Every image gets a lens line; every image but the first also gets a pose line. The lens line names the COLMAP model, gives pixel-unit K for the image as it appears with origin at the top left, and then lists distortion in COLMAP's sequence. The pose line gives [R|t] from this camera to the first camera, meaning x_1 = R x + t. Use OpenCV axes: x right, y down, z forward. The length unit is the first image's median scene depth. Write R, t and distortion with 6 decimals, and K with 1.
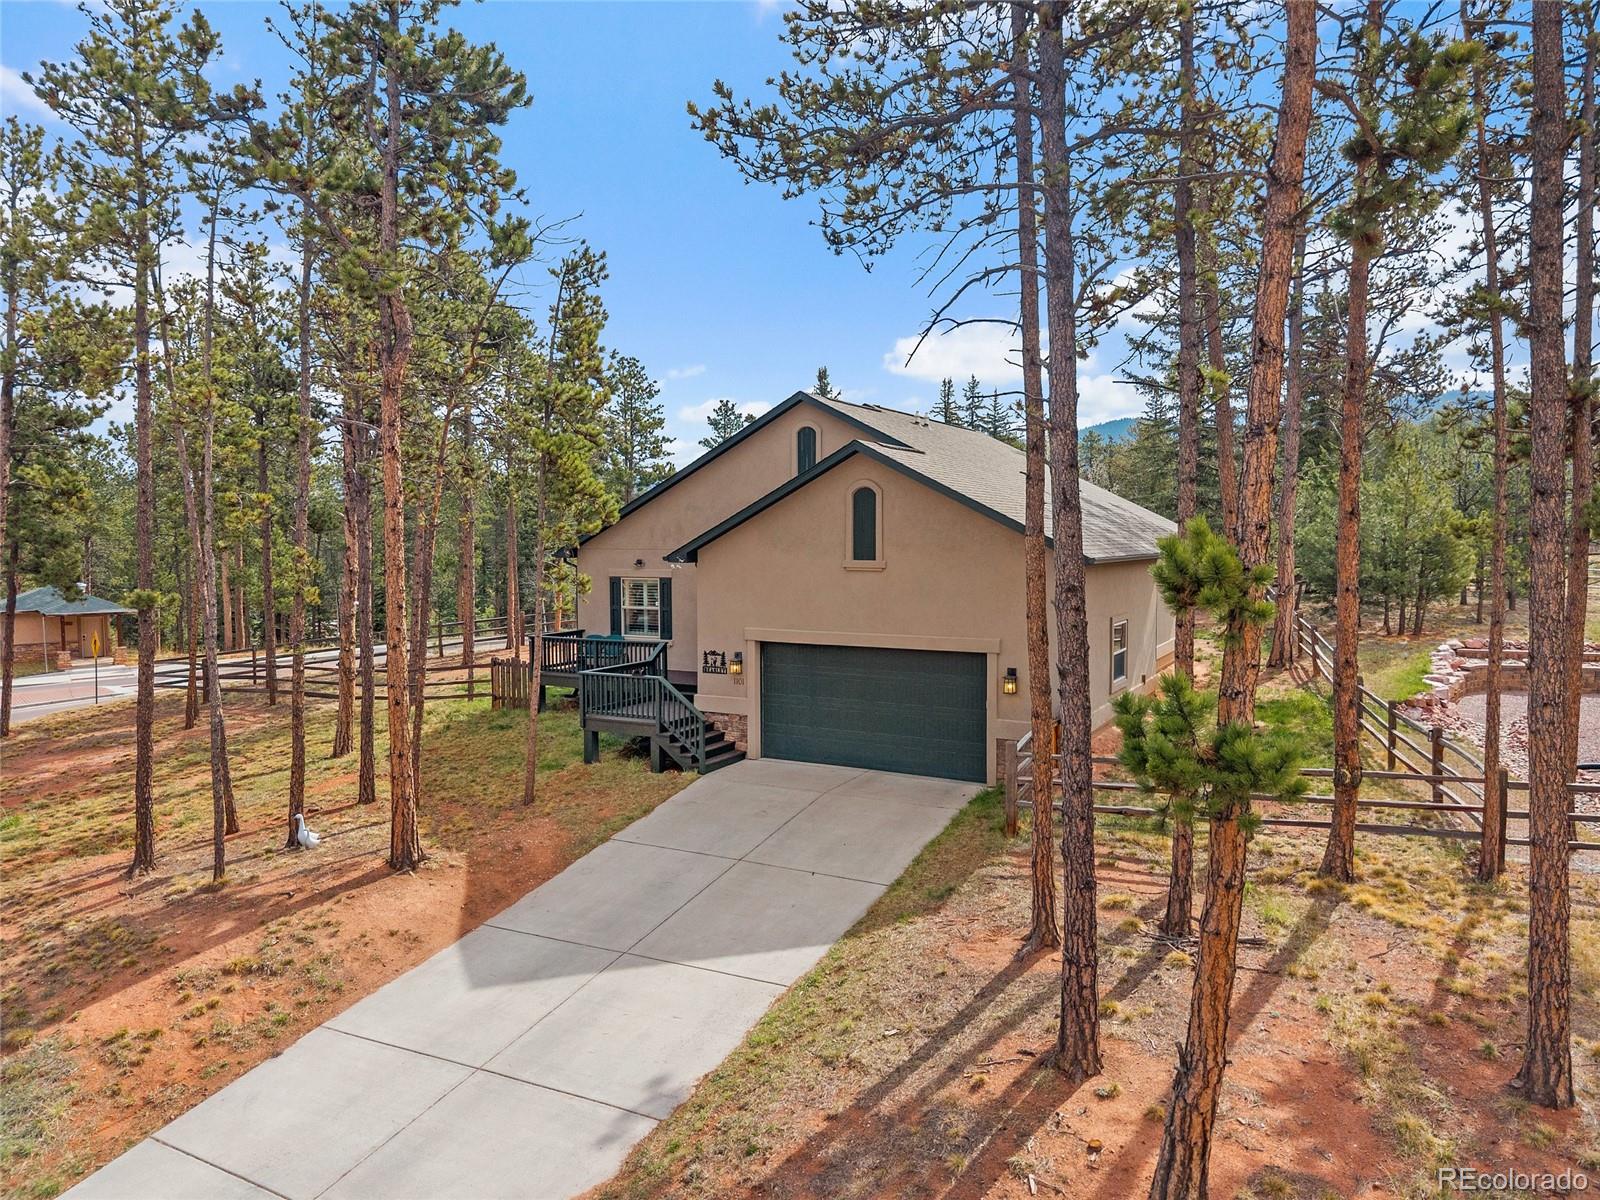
lens RADIAL K [[1072.3, 0, 800.0], [0, 1072.3, 600.0], [0, 0, 1]] dist [0.005944, -0.004765]
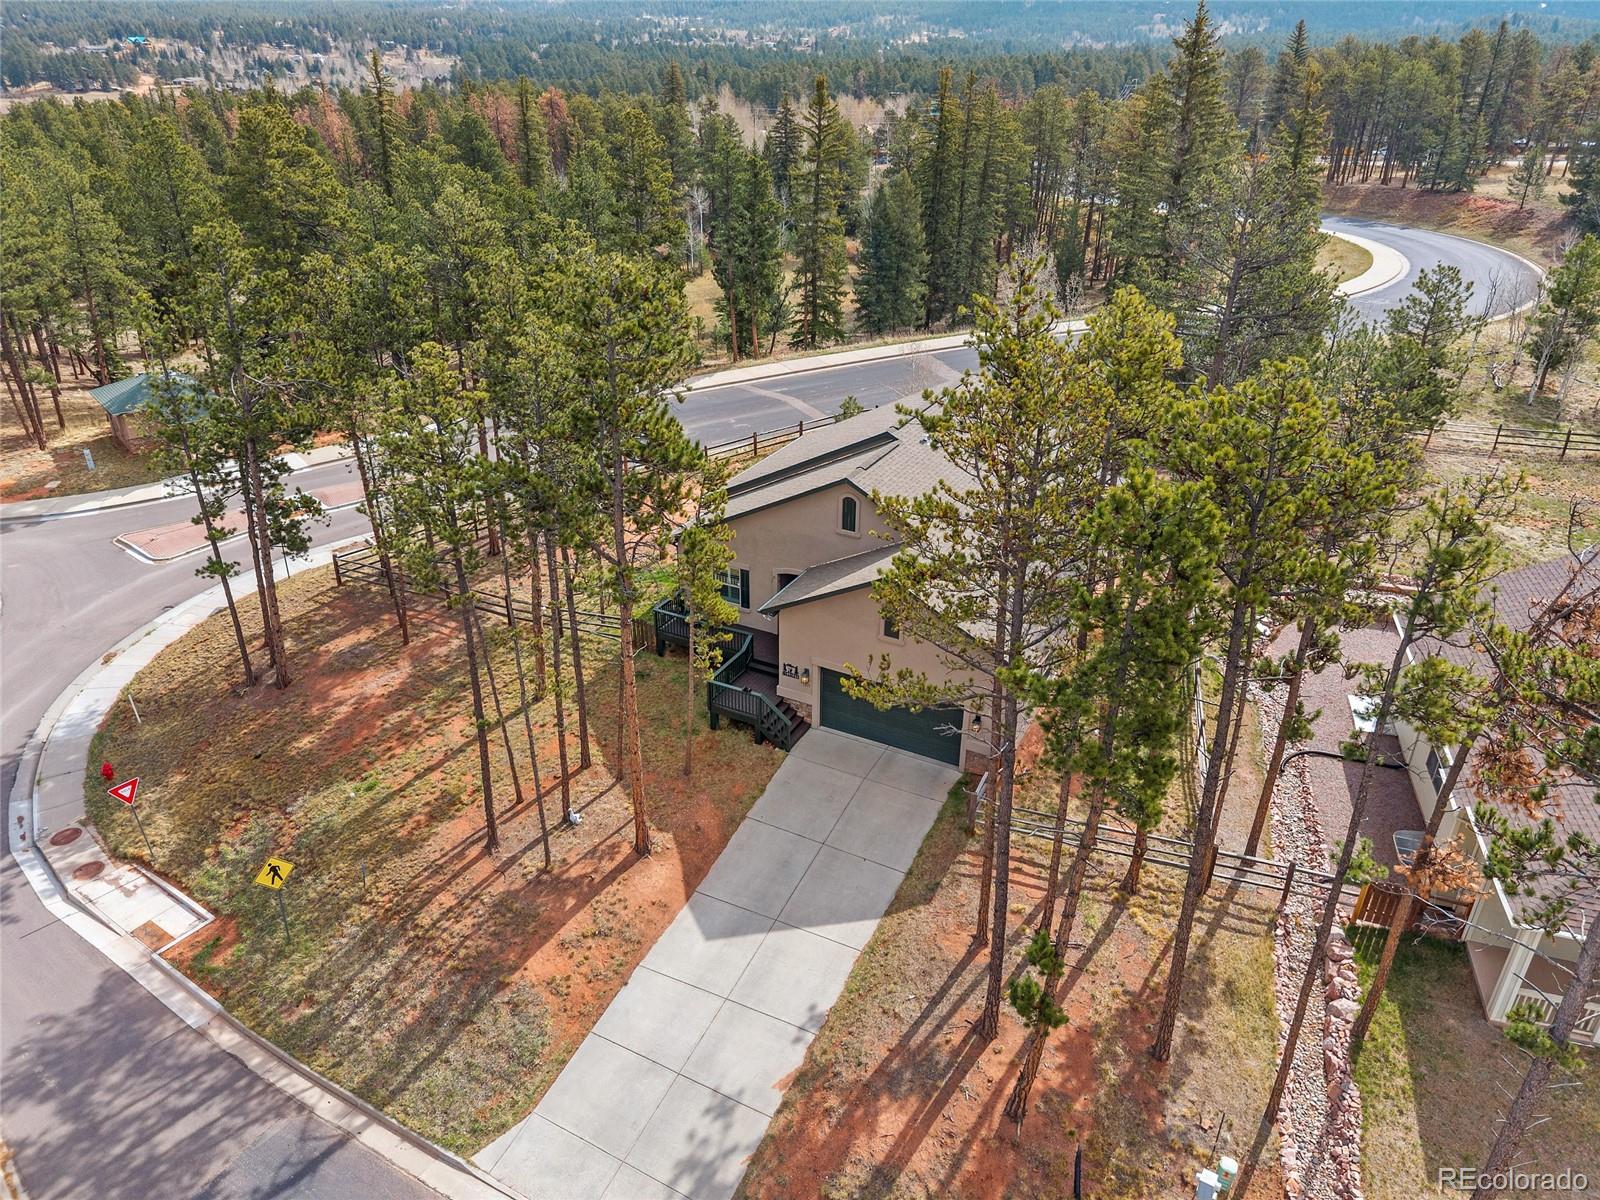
lens RADIAL K [[1072.3, 0, 800.0], [0, 1072.3, 600.0], [0, 0, 1]] dist [0.005944, -0.004765]
pose [[0.999537, -0.002348, 0.030331, -0.168985], [-0.009926, 0.917282, 0.398114, -0.980337], [-0.028757, -0.398231, 0.916834, -0.585946]]
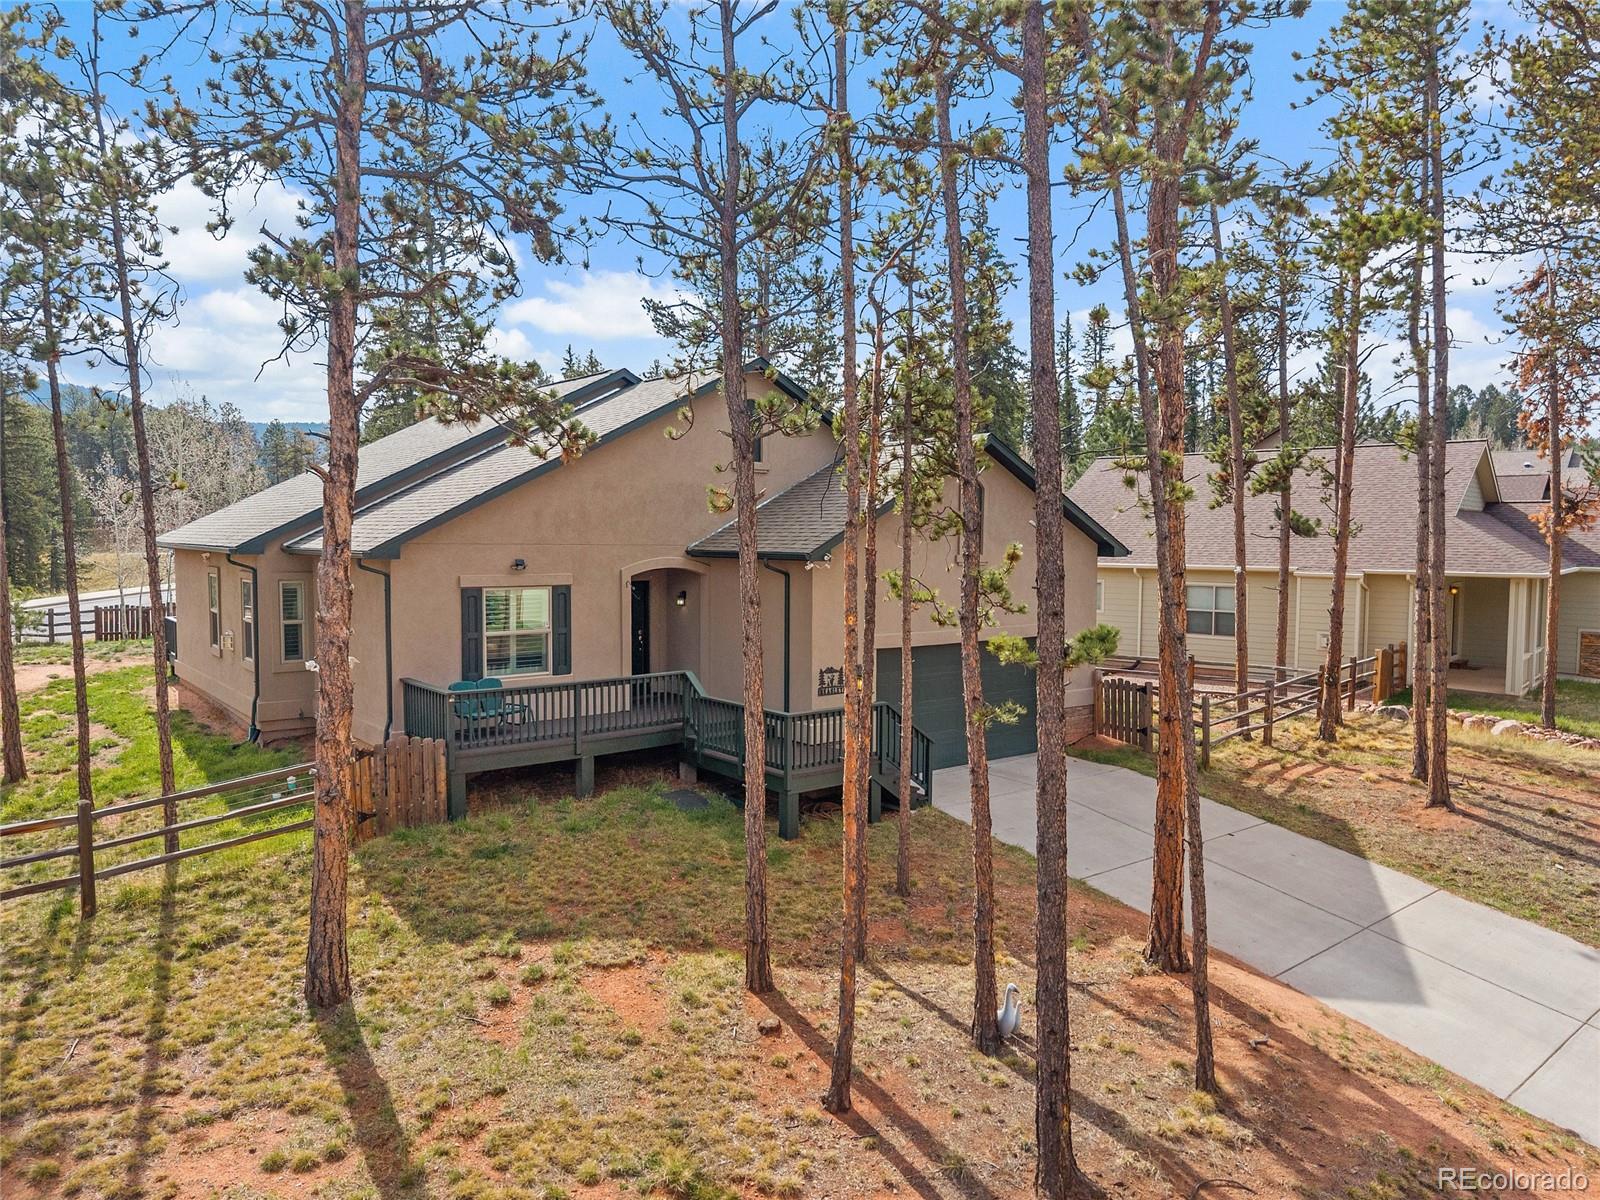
lens RADIAL K [[1101.7, 0, 800.0], [0, 1101.7, 600.0], [0, 0, 1]] dist [0.004946, -0.001475]
pose [[0.379550, -0.049356, 0.923854, -1.283434], [0.046805, 0.998322, 0.034105, -0.050284], [-0.923986, 0.030297, 0.381223, 1.037949]]
